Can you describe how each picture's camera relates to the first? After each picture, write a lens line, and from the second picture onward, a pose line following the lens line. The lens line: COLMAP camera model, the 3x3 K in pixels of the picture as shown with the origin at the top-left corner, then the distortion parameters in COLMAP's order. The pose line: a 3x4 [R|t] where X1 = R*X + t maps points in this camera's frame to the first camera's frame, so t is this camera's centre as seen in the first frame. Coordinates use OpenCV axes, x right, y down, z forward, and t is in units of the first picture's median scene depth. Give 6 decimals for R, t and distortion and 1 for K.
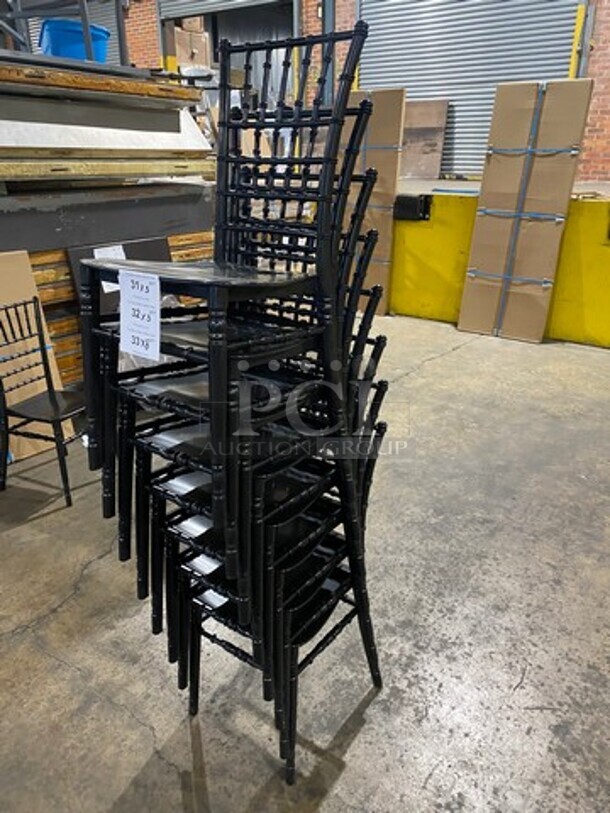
lens RADIAL K [[628.3, 0, 305.0], [0, 628.3, 406.5], [0, 0, 1]] dist [-0.002169, 0.002543]
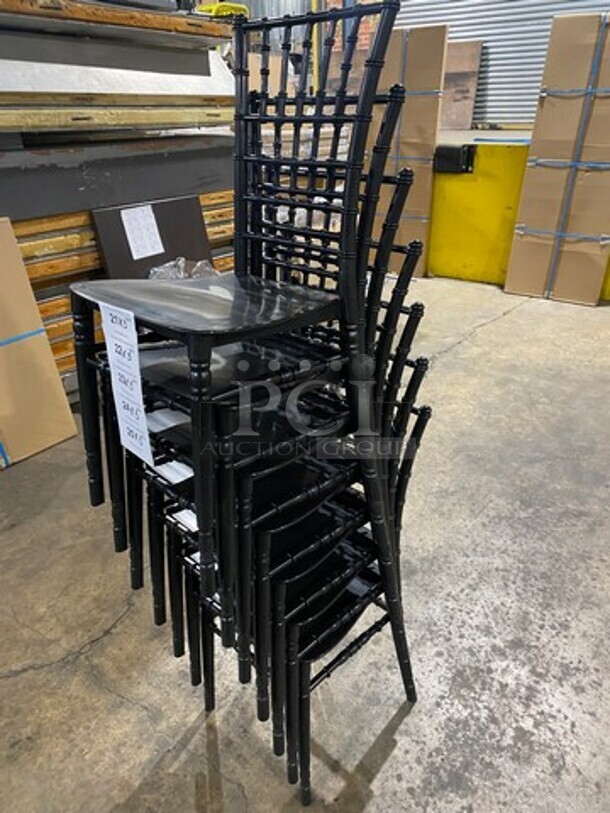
lens RADIAL K [[618.3, 0, 305.0], [0, 618.3, 406.5], [0, 0, 1]] dist [-0.001879, -0.000366]
pose [[0.999864, -0.015588, -0.005472, -0.079438], [0.015909, 0.997785, 0.064599, -0.026462], [0.004453, -0.064677, 0.997896, 0.113001]]
